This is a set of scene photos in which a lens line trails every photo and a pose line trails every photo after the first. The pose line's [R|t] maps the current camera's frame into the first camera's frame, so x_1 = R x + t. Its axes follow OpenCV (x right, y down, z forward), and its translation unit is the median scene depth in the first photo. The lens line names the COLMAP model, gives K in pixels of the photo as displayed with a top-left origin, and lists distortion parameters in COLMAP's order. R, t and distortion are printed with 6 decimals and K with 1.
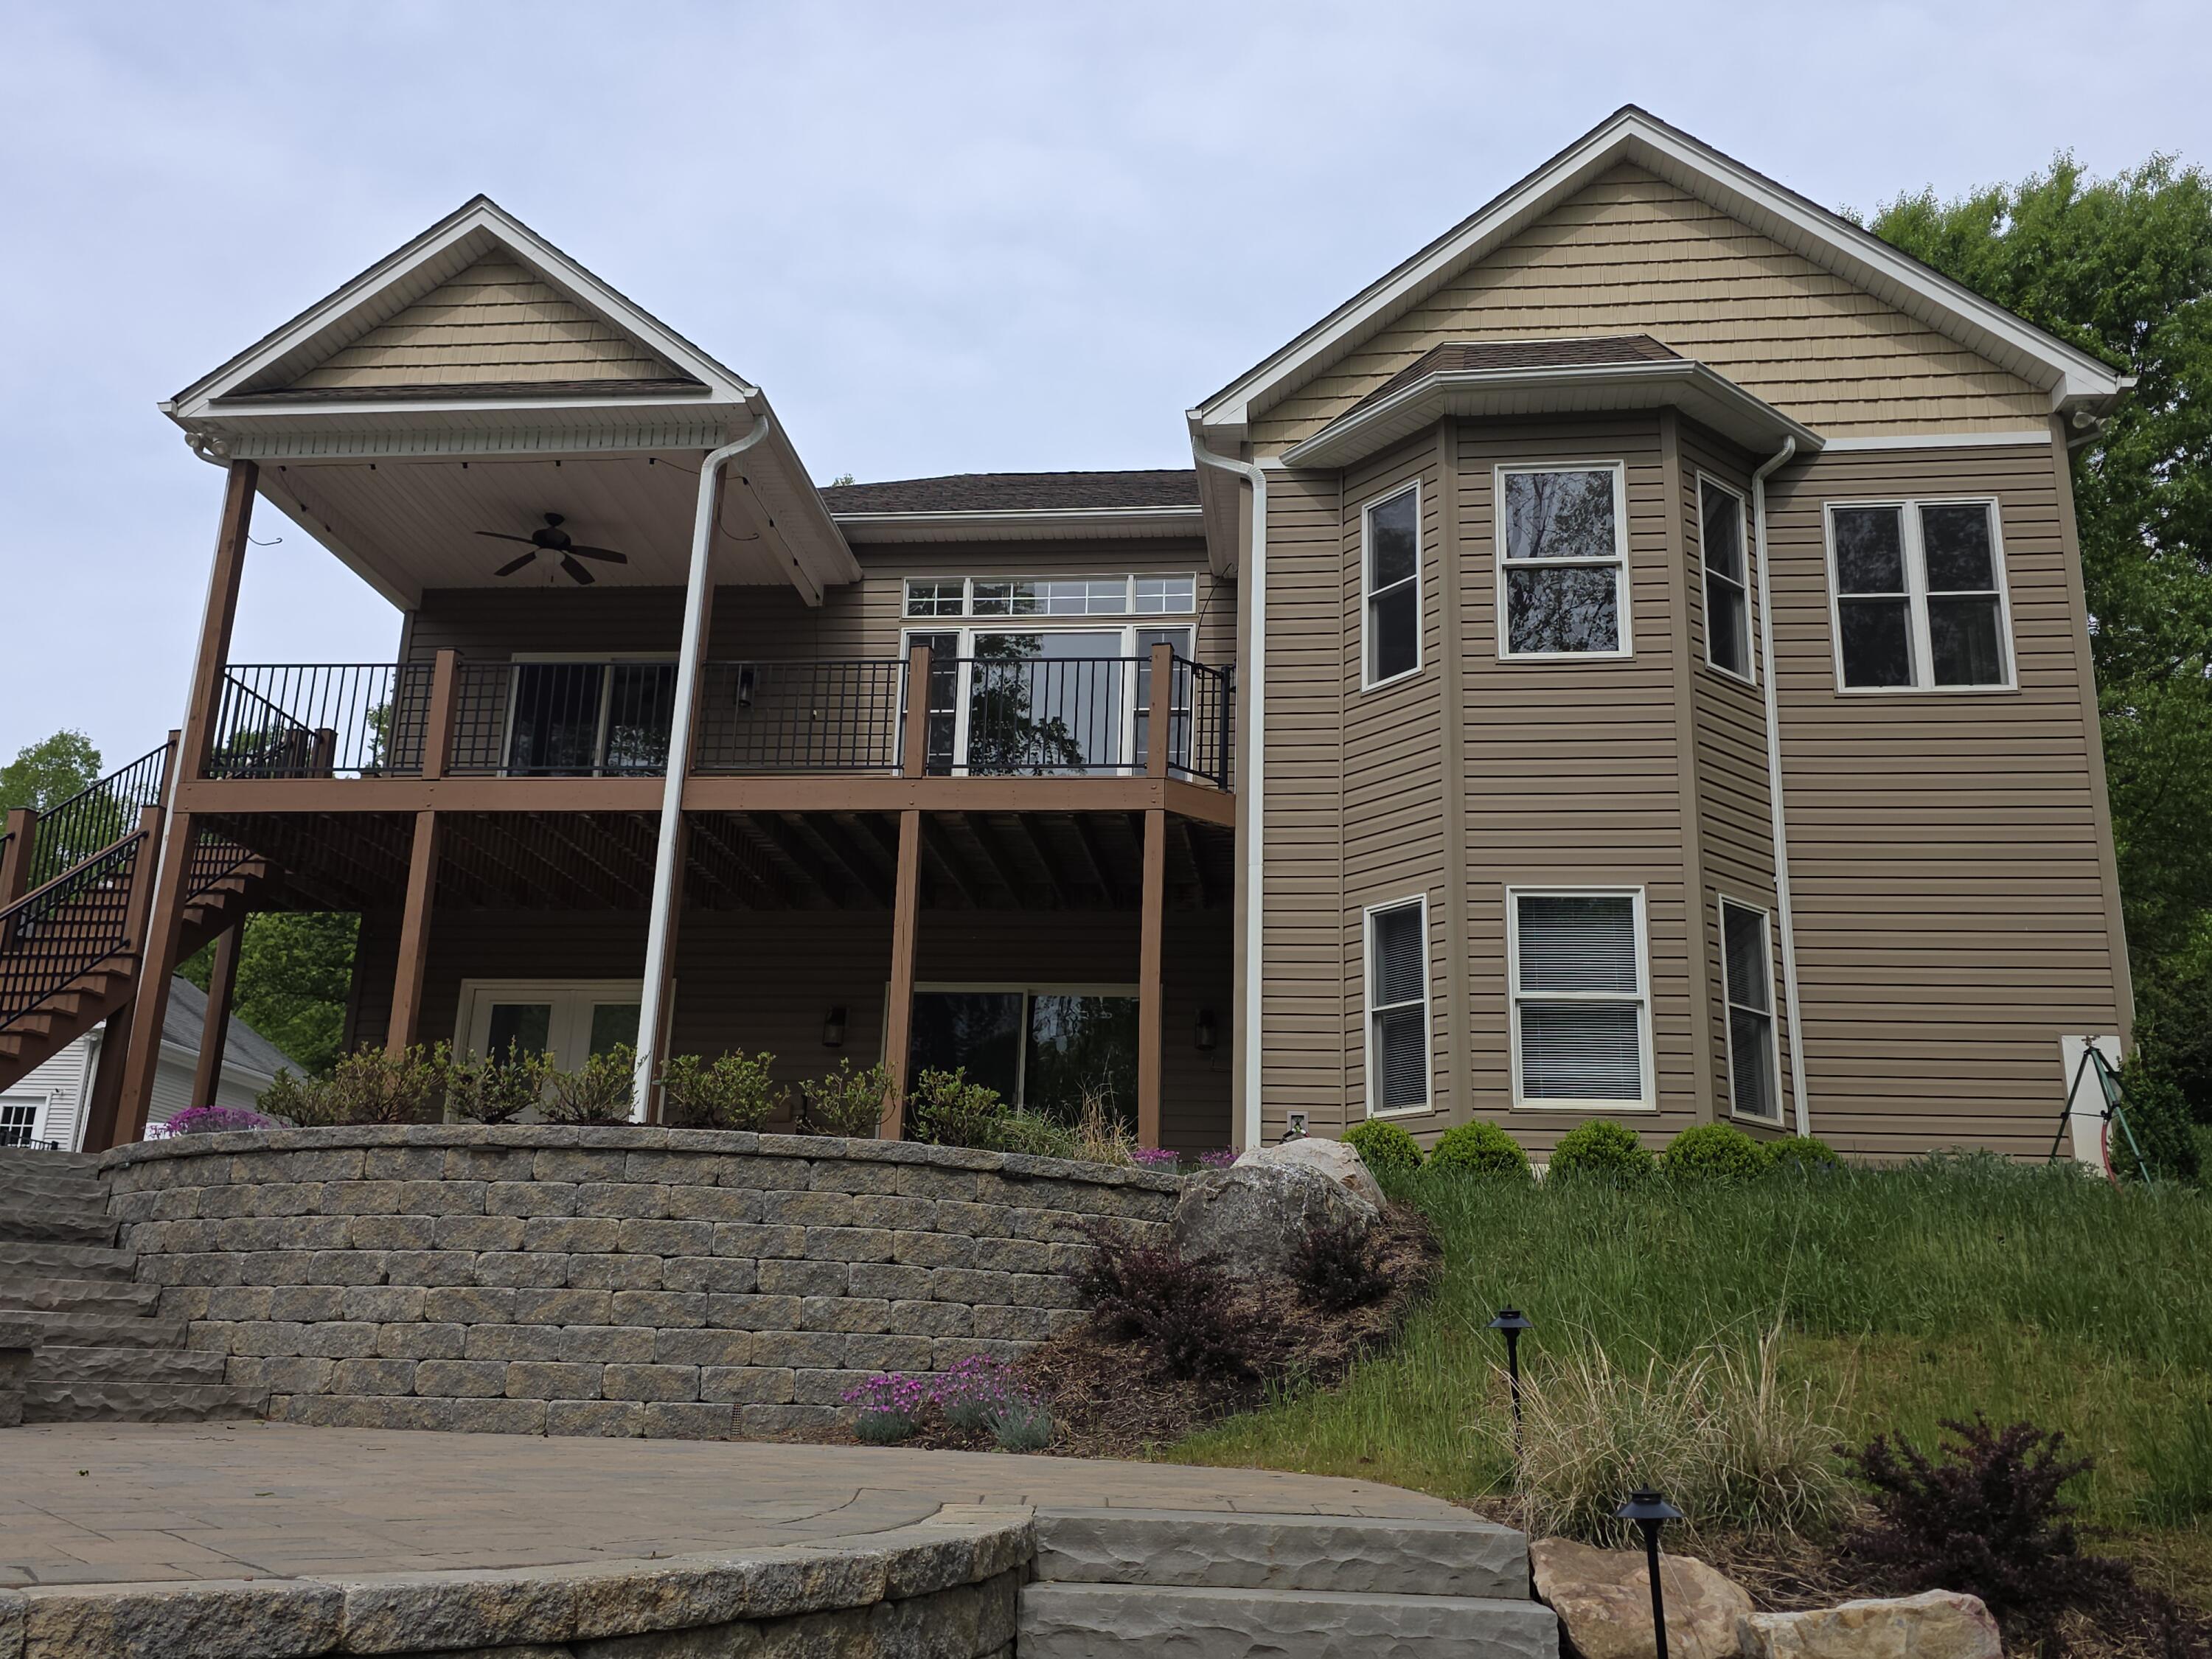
lens RADIAL K [[1897.2, 0, 1105.3], [0, 1897.2, 821.8], [0, 0, 1]] dist [0.008939, 0.000551]
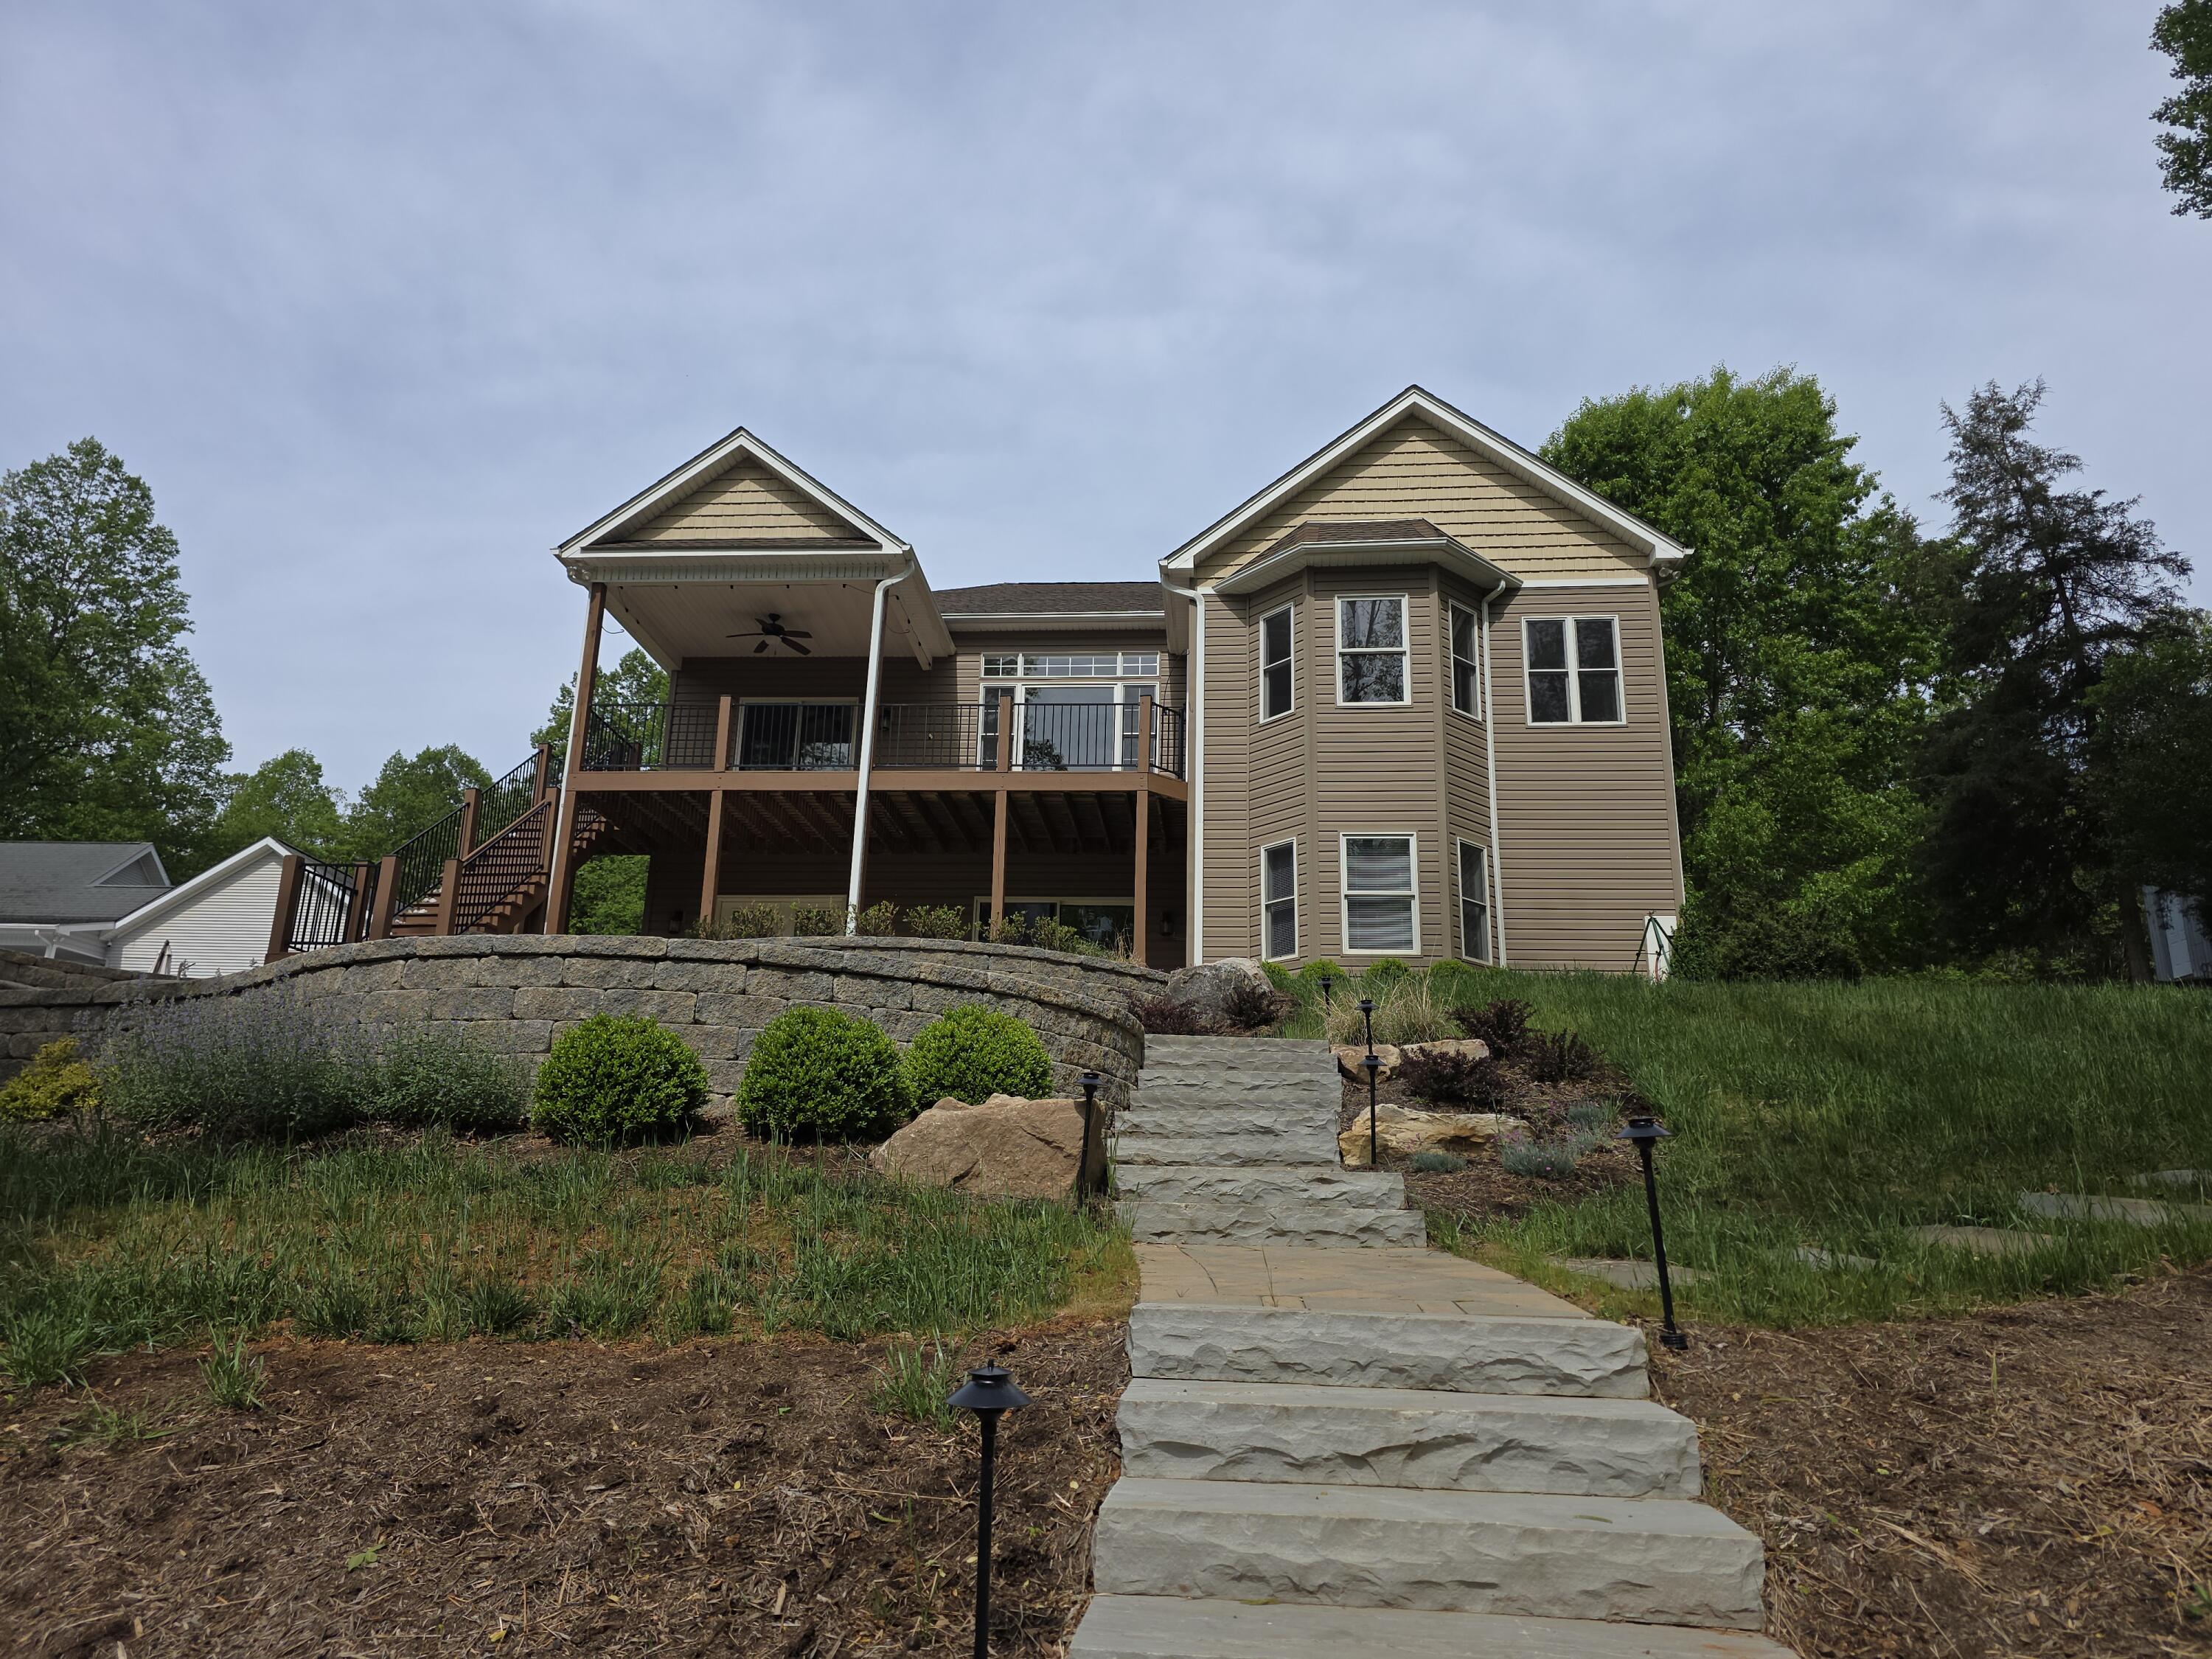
lens RADIAL K [[1476.2, 0, 1103.8], [0, 1476.2, 839.9], [0, 0, 1]] dist [-0.000368, -0.001435]
pose [[0.999371, 0.001845, 0.035419, -0.056053], [-0.002212, 0.999944, 0.010313, 0.024809], [-0.035398, -0.010385, 0.999319, -0.353157]]
